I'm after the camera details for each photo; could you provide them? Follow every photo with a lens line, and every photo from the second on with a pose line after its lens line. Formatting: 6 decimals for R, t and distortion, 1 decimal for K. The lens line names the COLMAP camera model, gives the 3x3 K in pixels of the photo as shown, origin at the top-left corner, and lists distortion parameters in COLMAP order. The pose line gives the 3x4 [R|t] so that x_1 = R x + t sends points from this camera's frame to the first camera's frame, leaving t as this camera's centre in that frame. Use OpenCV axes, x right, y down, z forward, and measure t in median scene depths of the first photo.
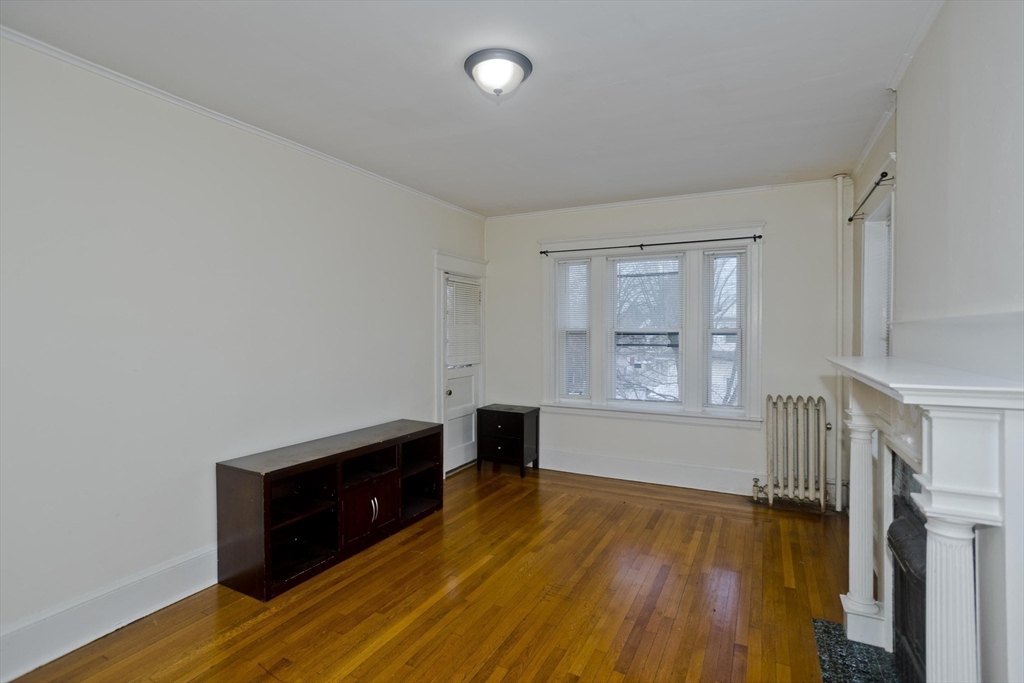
lens RADIAL K [[506.0, 0, 511.1], [0, 506.0, 336.0], [0, 0, 1]] dist [-0.001351, 0.000065]
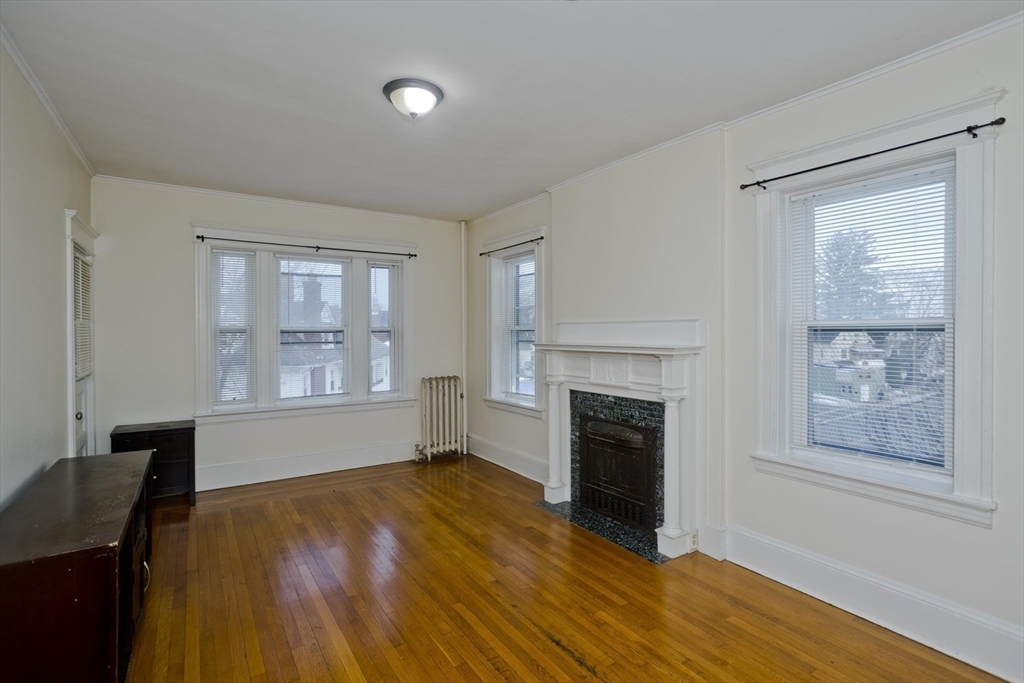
lens RADIAL K [[515.6, 0, 514.9], [0, 515.6, 330.7], [0, 0, 1]] dist [-0.000008, 0.000519]
pose [[0.501104, 0.000529, 0.865387, -0.511114], [0.013207, 0.999879, -0.008259, 0.008581], [-0.865286, 0.015568, 0.501037, 0.127272]]
